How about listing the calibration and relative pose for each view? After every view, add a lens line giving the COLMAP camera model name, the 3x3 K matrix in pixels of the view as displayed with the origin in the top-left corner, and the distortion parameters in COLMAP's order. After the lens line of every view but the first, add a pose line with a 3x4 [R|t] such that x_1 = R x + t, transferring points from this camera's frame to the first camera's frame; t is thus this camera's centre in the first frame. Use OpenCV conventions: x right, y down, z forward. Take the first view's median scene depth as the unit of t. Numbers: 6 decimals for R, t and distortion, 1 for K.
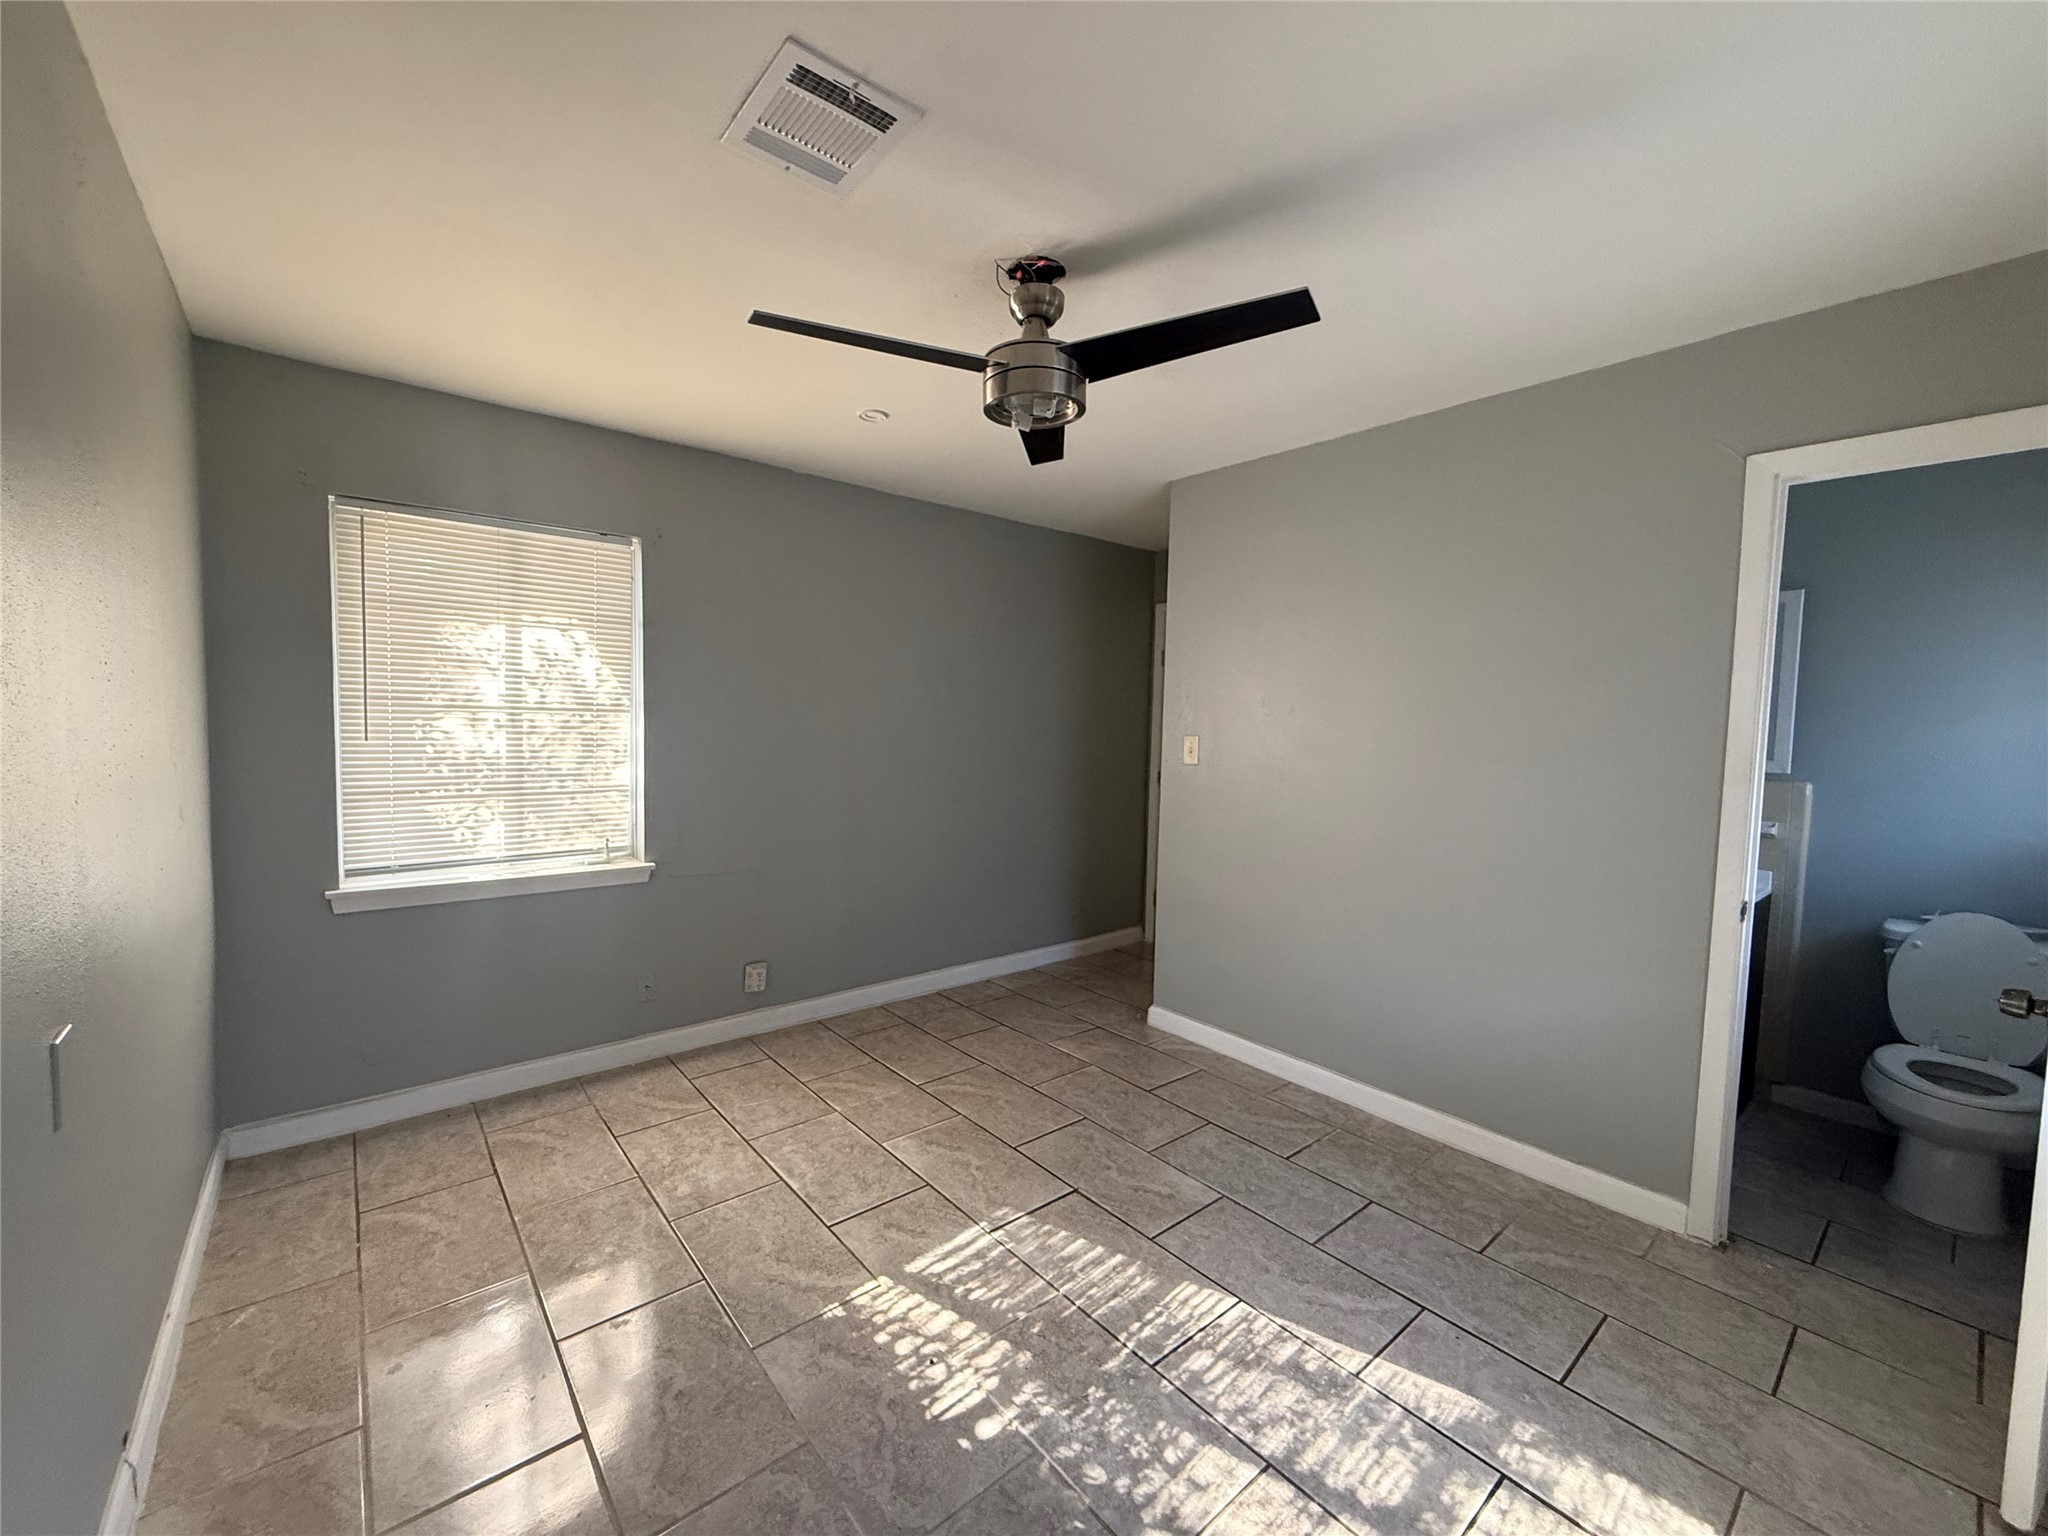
lens RADIAL K [[816.5, 0, 1054.8], [0, 816.5, 765.2], [0, 0, 1]] dist [-0.000432, 0.000227]
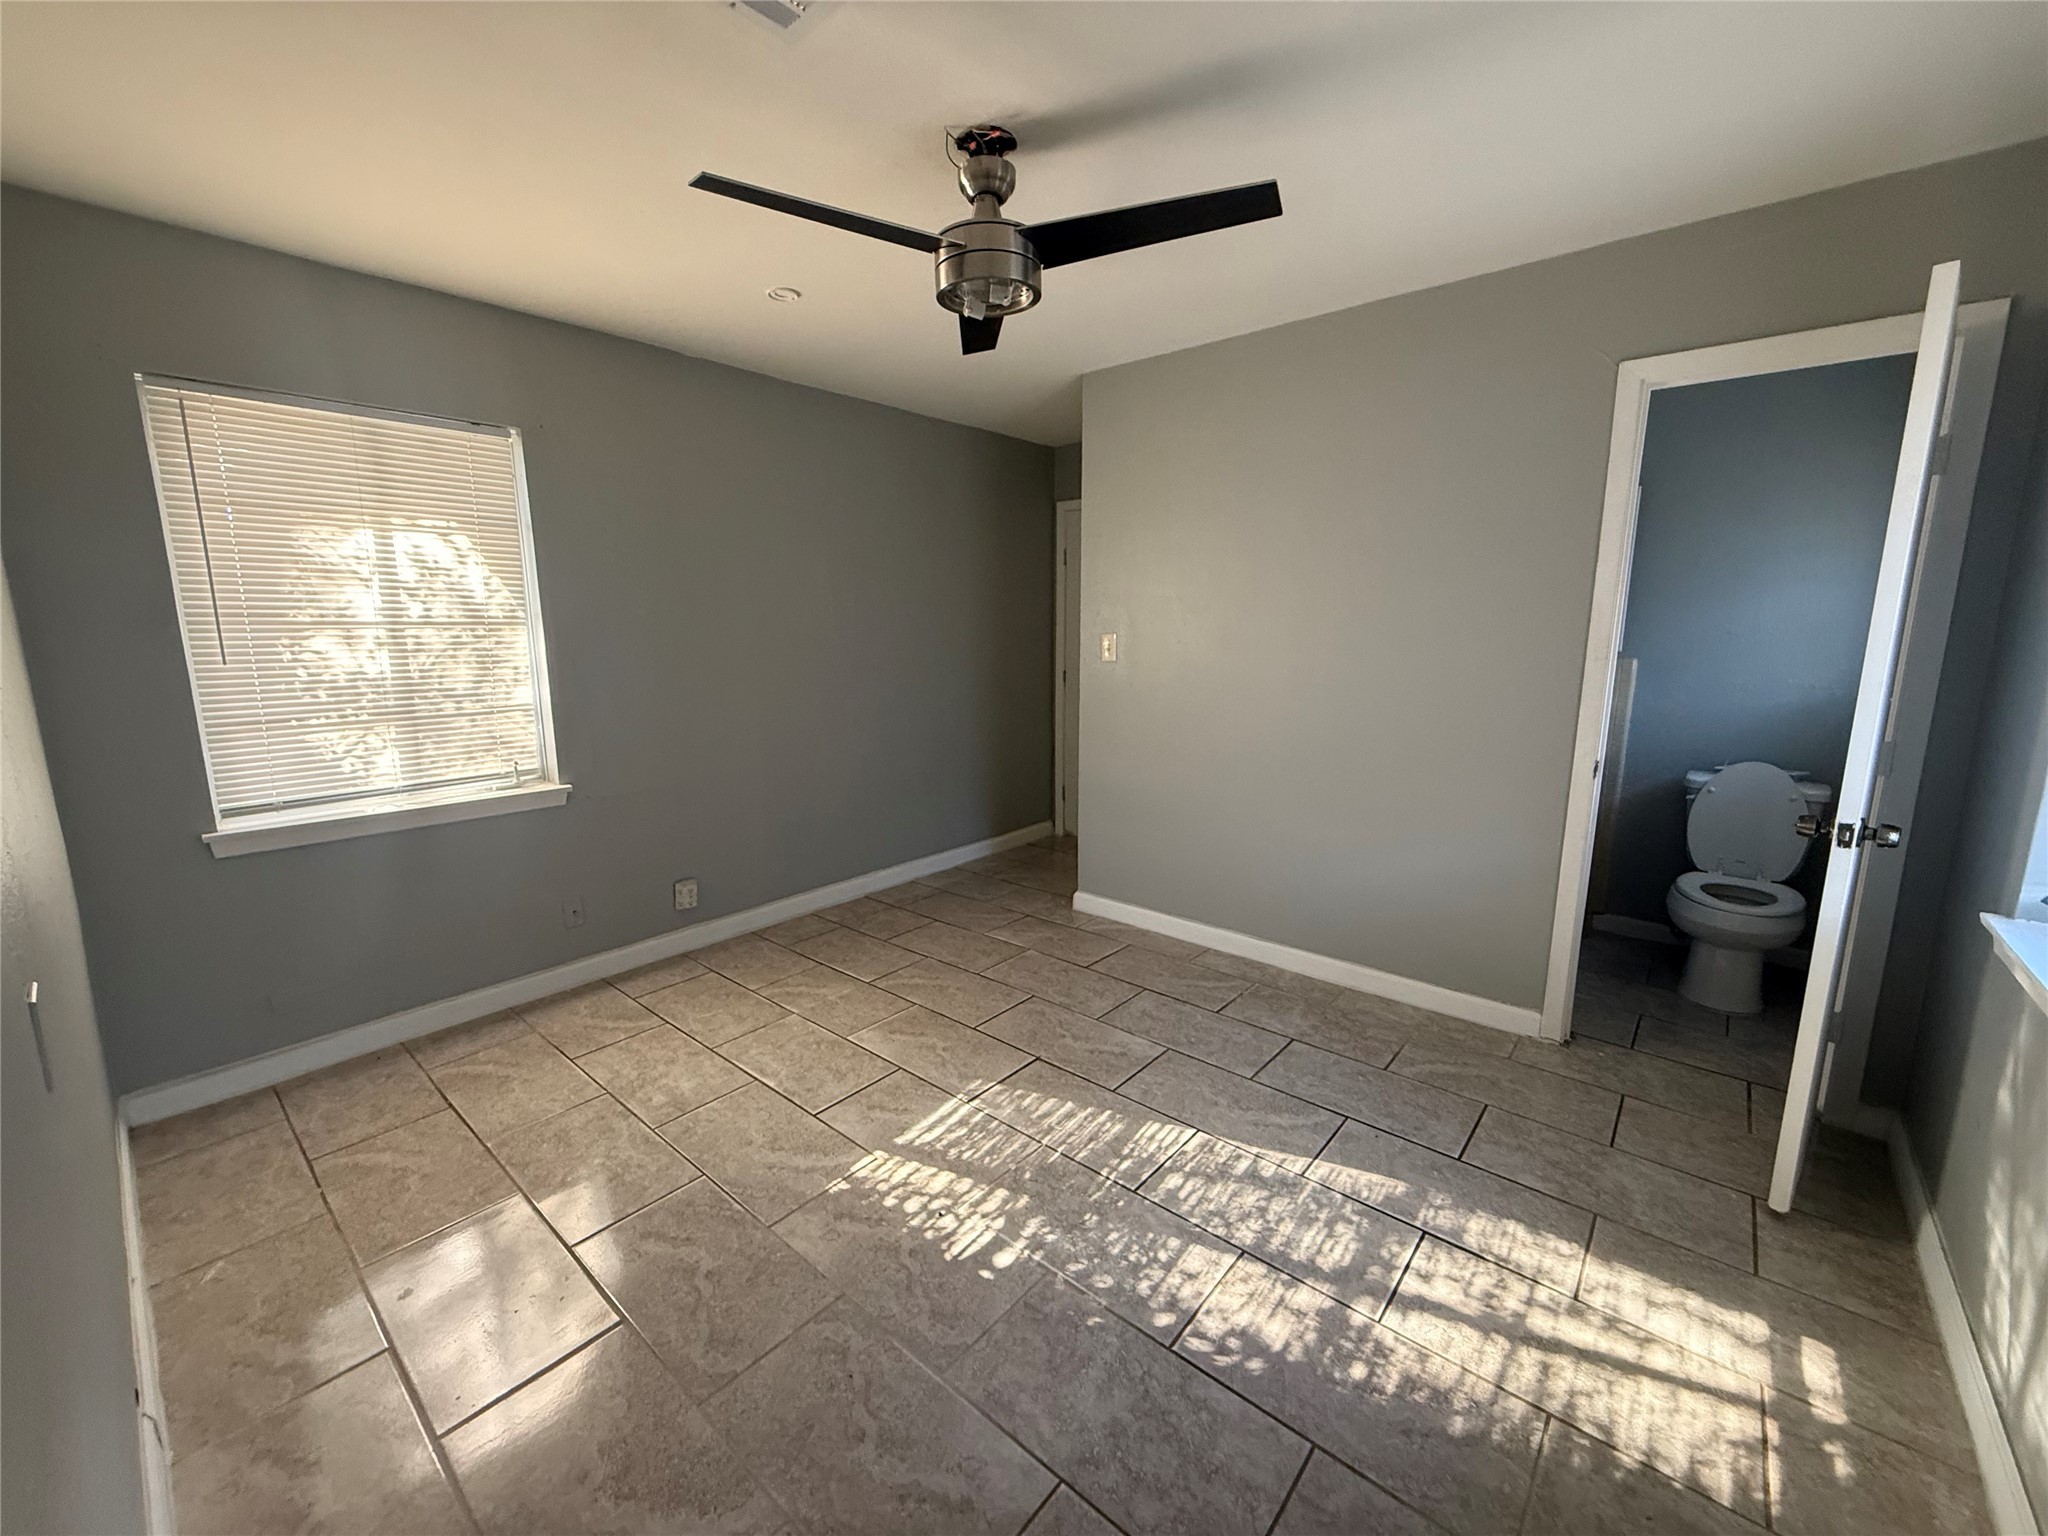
lens RADIAL K [[816.5, 0, 1042.5], [0, 816.5, 767.0], [0, 0, 1]] dist [-0.000432, 0.000227]
pose [[0.986570, -0.054350, 0.154032, -0.116386], [0.035643, 0.991926, 0.121709, 0.003838], [-0.159403, -0.114584, 0.980541, -0.022973]]
